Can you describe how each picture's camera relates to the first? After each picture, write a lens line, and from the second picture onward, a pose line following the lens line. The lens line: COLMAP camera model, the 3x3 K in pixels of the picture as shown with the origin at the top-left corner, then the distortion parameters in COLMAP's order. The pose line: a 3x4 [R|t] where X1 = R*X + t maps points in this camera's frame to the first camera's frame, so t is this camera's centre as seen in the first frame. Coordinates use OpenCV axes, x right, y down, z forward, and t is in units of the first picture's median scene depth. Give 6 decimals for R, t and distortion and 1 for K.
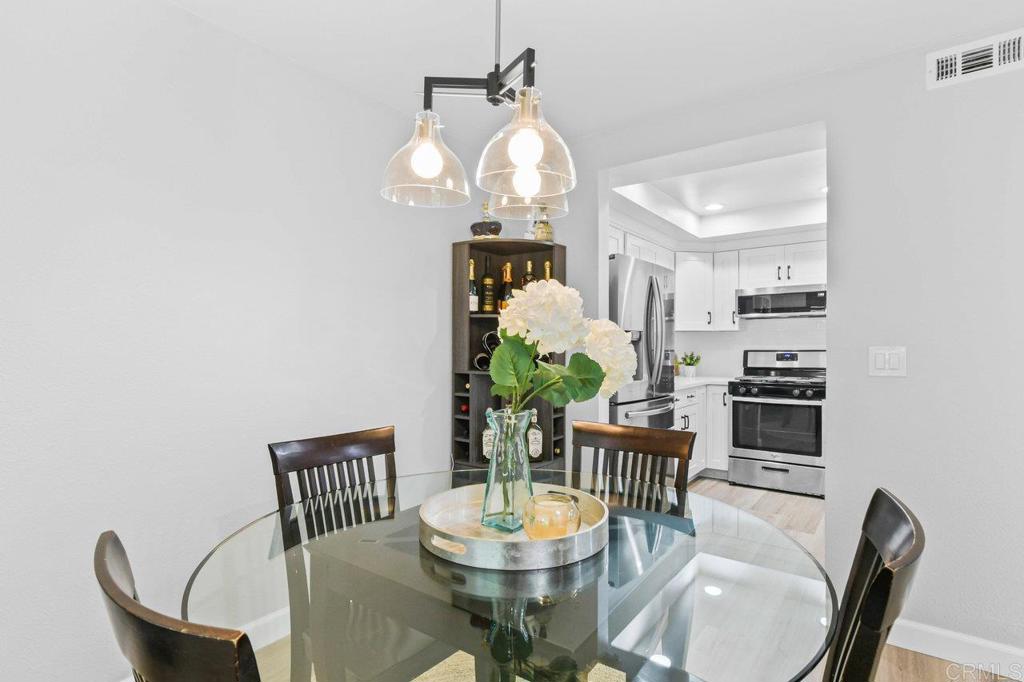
lens RADIAL K [[506.1, 0, 513.4], [0, 506.1, 354.0], [0, 0, 1]] dist [-0.003904, -0.001449]
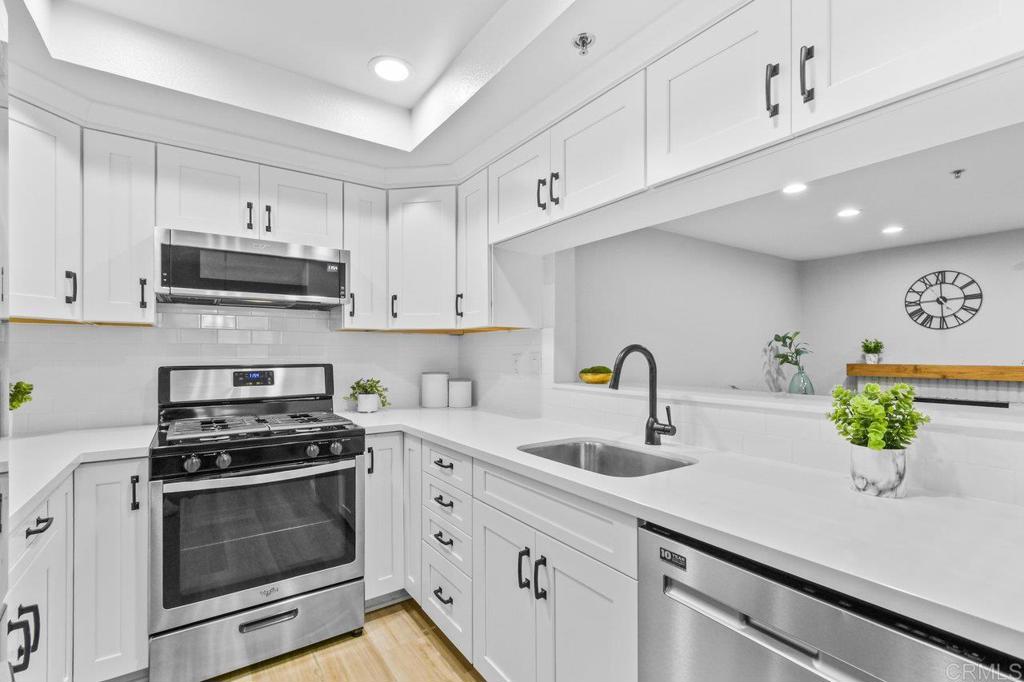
lens RADIAL K [[463.7, 0, 515.7], [0, 463.7, 349.9], [0, 0, 1]] dist [0.001142, -0.000370]
pose [[0.308970, 0.009874, 0.951021, 0.160324], [0.011511, 0.999834, -0.014121, -0.014063], [-0.951002, 0.015310, 0.308805, 0.592650]]
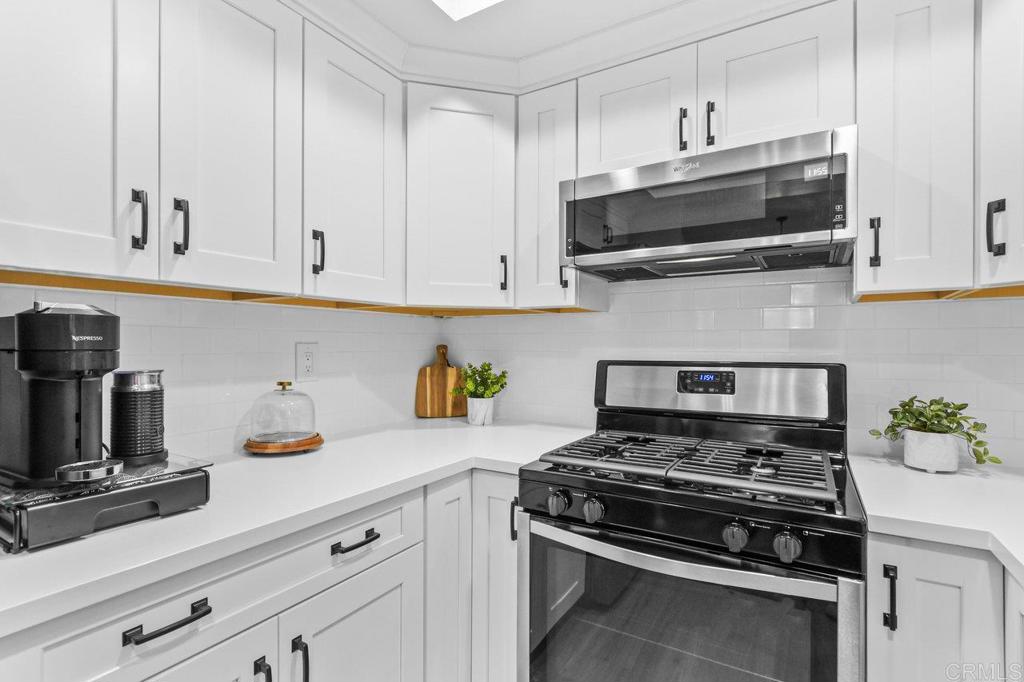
lens RADIAL K [[490.4, 0, 514.3], [0, 490.4, 345.5], [0, 0, 1]] dist [0.004221, -0.000487]
pose [[0.994275, 0.007371, 0.106594, 0.378828], [-0.005582, 0.999839, -0.017064, -0.012830], [-0.106702, 0.016371, 0.994156, 0.686355]]
